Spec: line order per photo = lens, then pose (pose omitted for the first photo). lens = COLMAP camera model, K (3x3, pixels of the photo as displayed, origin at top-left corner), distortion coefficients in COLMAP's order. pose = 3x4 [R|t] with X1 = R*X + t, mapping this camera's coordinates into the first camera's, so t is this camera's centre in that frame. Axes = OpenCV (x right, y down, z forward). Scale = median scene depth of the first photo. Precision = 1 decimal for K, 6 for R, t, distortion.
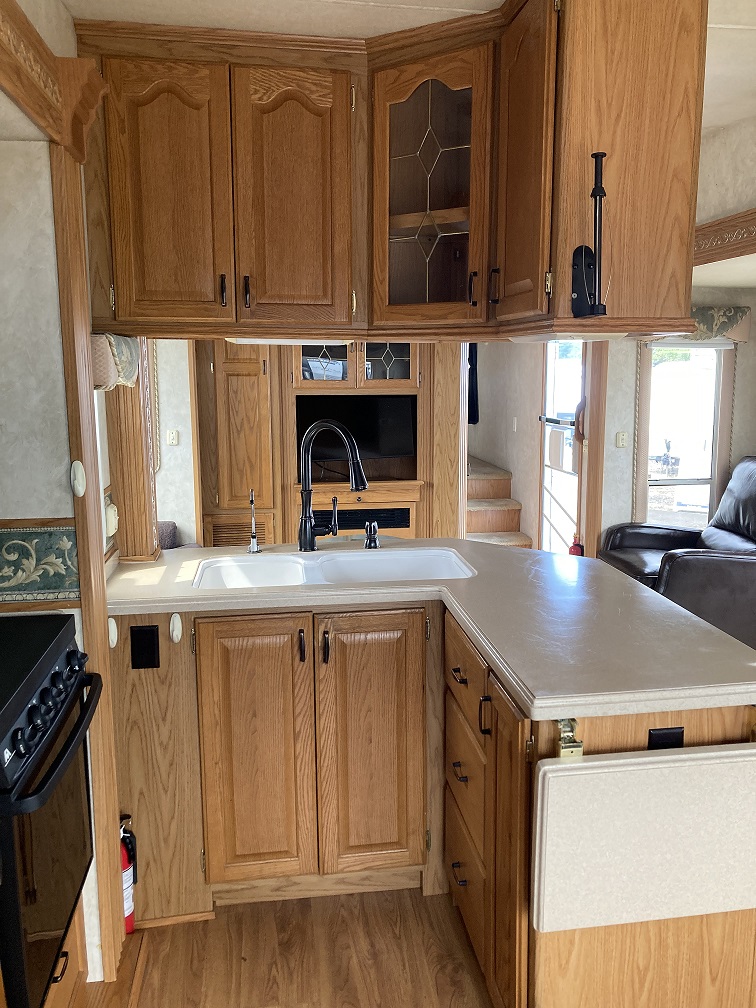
lens RADIAL K [[824.4, 0, 399.9], [0, 824.4, 493.7], [0, 0, 1]] dist [0.048636, -0.047477]
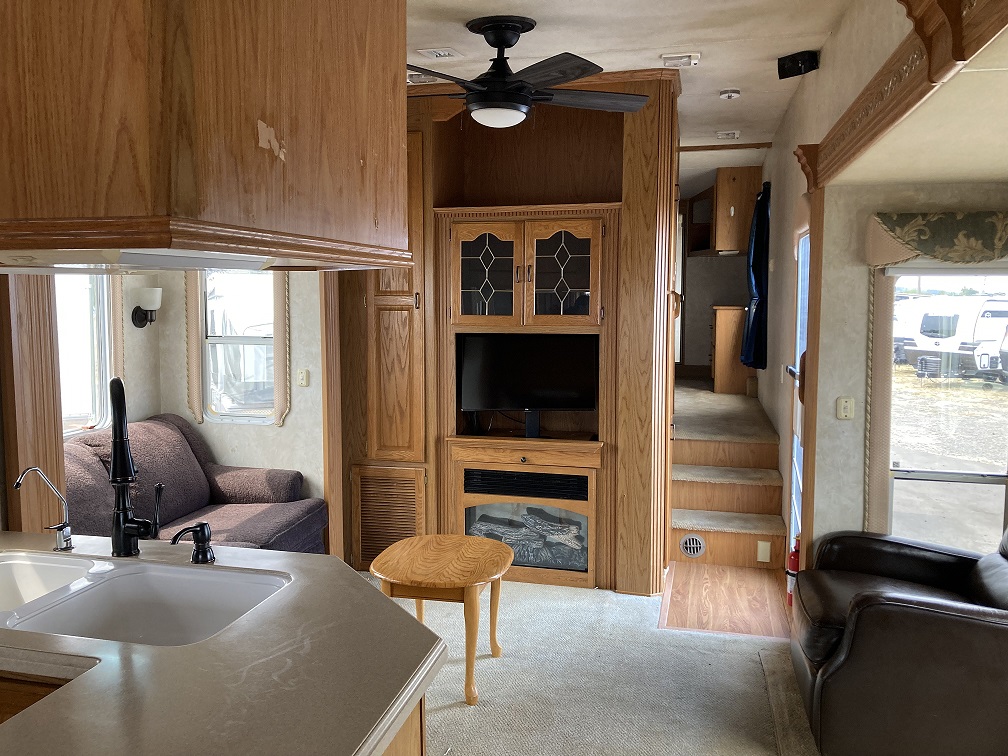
lens RADIAL K [[824.4, 0, 493.1], [0, 824.4, 368.8], [0, 0, 1]] dist [0.048636, -0.047477]
pose [[0.918247, 0.037270, -0.394252, 0.564364], [-0.062134, 0.996790, -0.050486, -0.093821], [0.391104, 0.070855, 0.917615, 0.530115]]
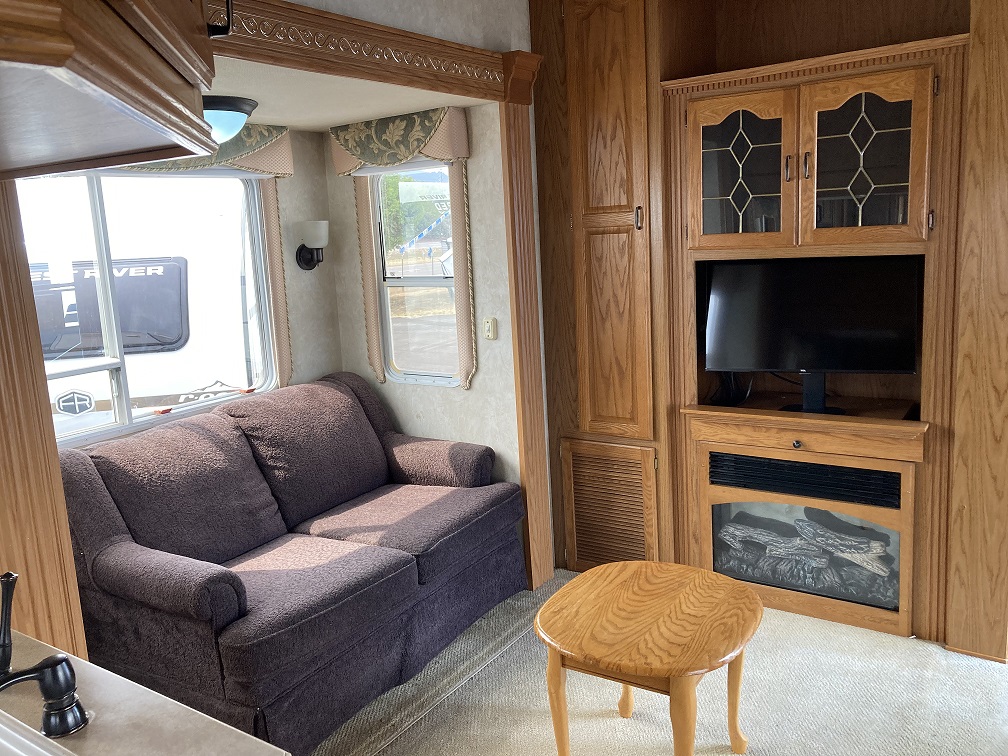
lens RADIAL K [[824.4, 0, 494.3], [0, 824.4, 369.2], [0, 0, 1]] dist [0.048636, -0.047477]
pose [[0.726874, 0.076339, -0.682515, 0.424523], [-0.052414, 0.997071, 0.055700, -0.150949], [0.684768, -0.004714, 0.728746, 1.039208]]
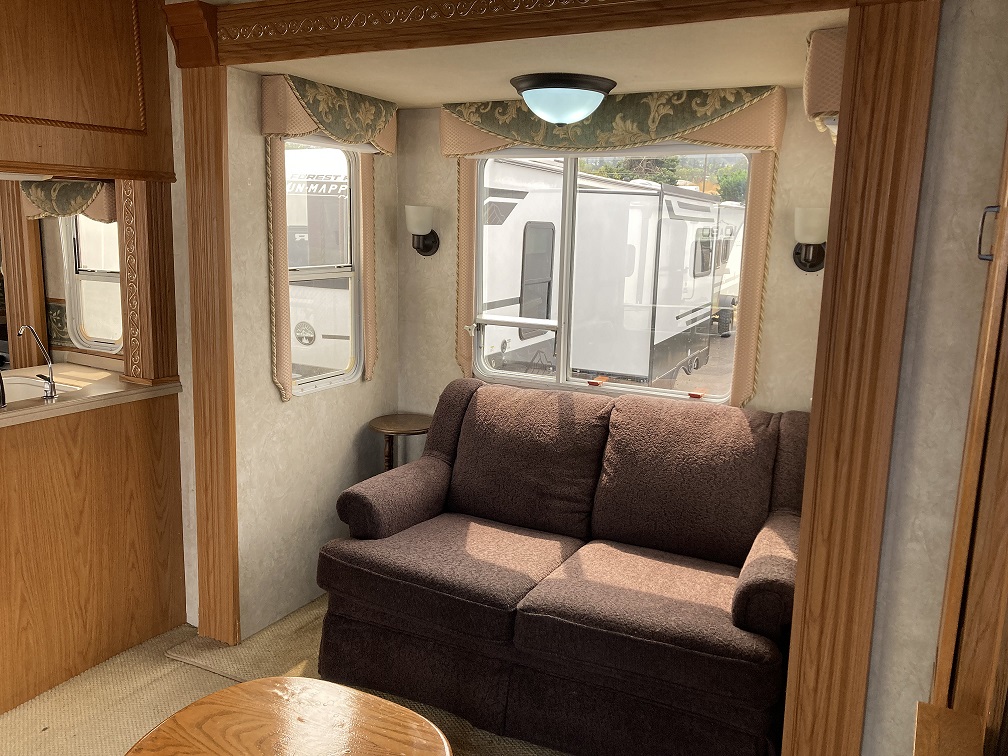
lens RADIAL K [[824.4, 0, 491.6], [0, 824.4, 365.3], [0, 0, 1]] dist [0.048636, -0.047477]
pose [[-0.609412, 0.126355, -0.782720, 0.315232], [-0.146404, 0.952309, 0.267719, -0.358747], [0.779219, 0.277745, -0.561850, 2.303547]]
